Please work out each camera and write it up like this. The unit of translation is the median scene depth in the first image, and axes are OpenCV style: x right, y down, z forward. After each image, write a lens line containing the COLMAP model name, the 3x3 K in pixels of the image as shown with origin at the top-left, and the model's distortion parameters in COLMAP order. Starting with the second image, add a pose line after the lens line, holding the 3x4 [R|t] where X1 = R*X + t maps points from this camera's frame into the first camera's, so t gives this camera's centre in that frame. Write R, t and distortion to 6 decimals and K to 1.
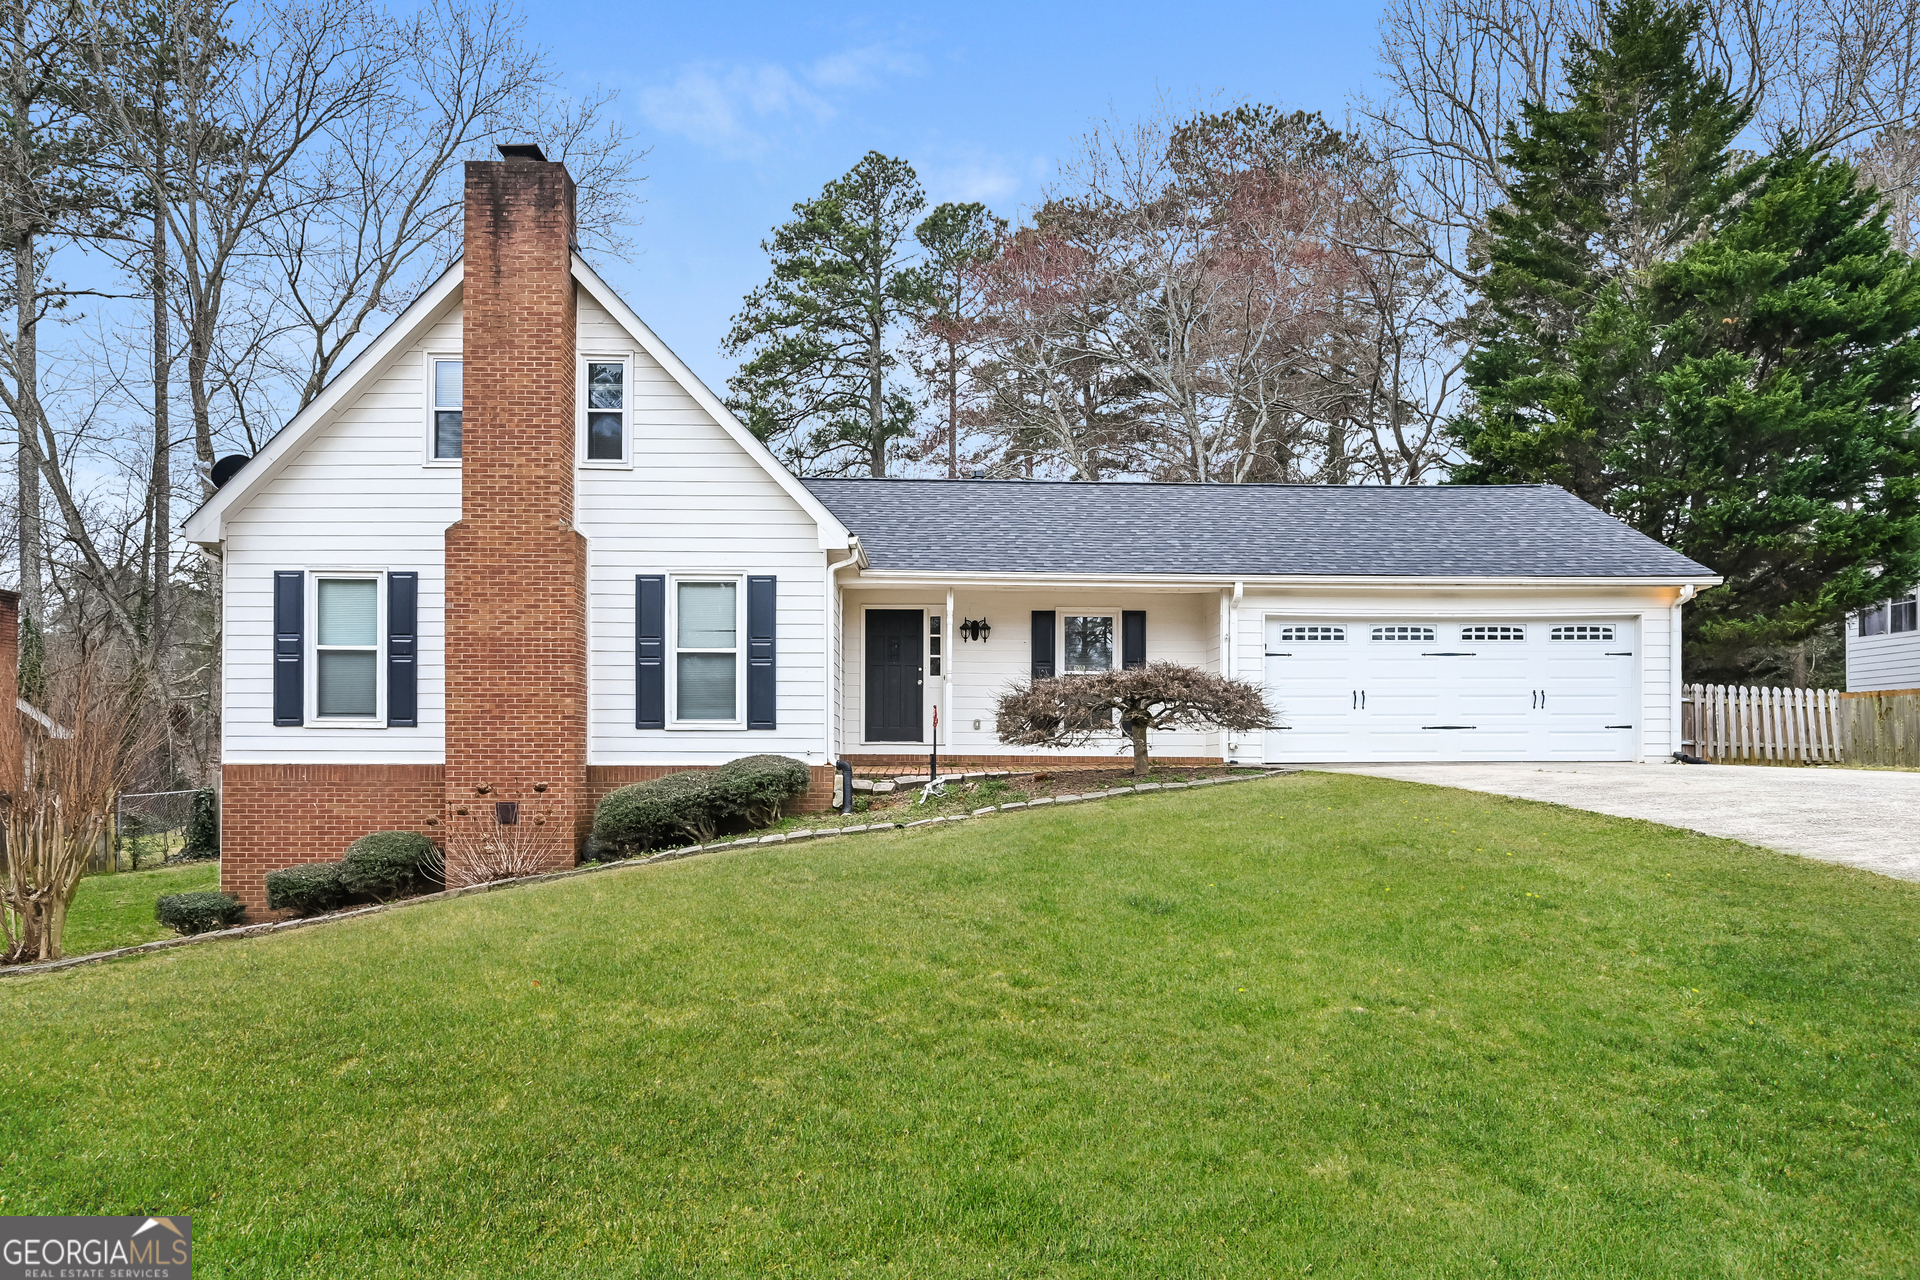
lens RADIAL K [[1231.9, 0, 984.9], [0, 1231.9, 666.8], [0, 0, 1]] dist [-0.008898, -0.002561]
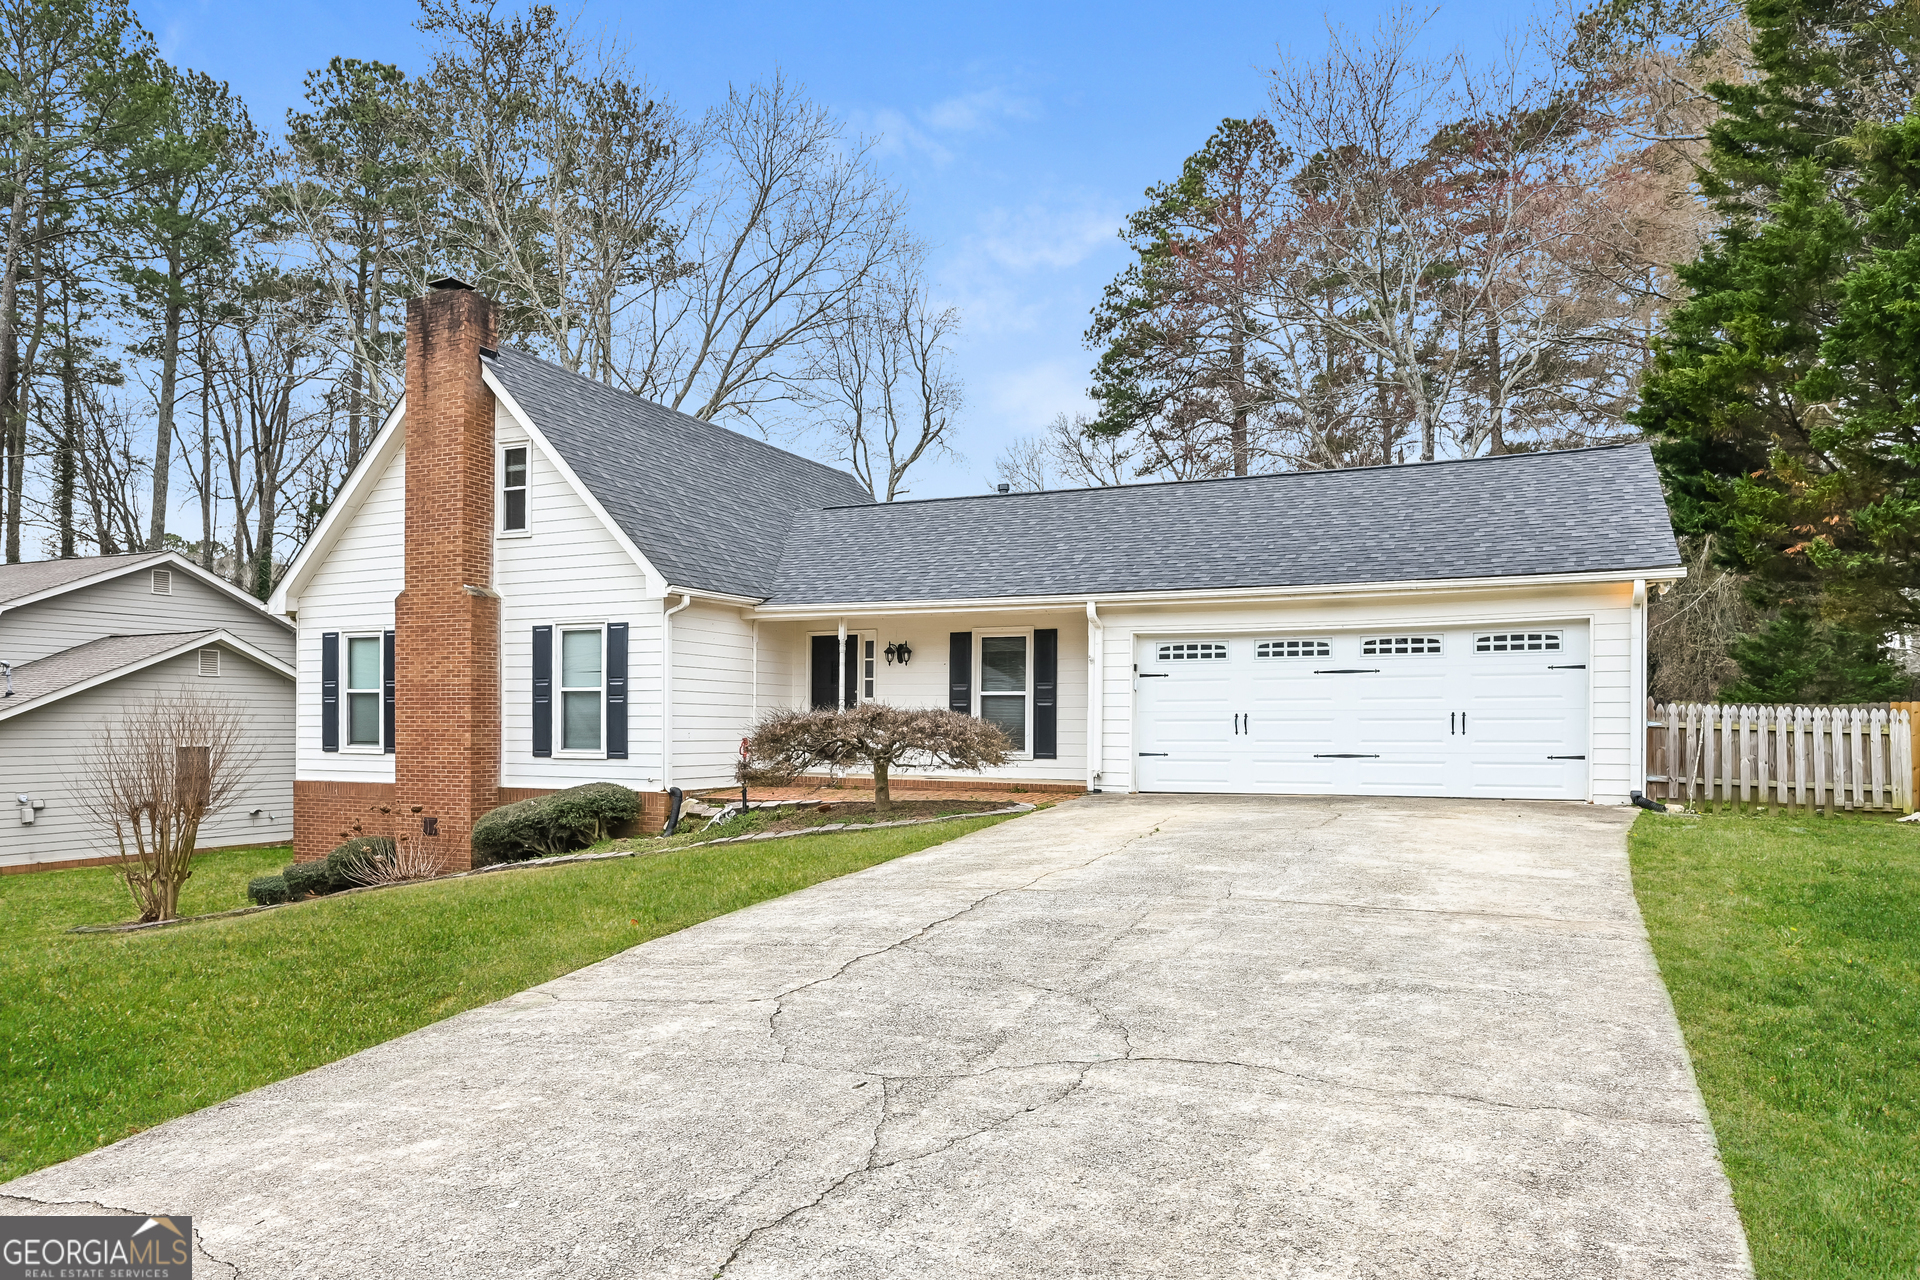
lens RADIAL K [[1231.9, 0, 963.0], [0, 1231.9, 645.4], [0, 0, 1]] dist [-0.008898, -0.002561]
pose [[0.898912, -0.027224, -0.437282, 0.519436], [0.031633, 0.999496, 0.002802, -0.039925], [0.436985, -0.016352, 0.899320, 0.100731]]
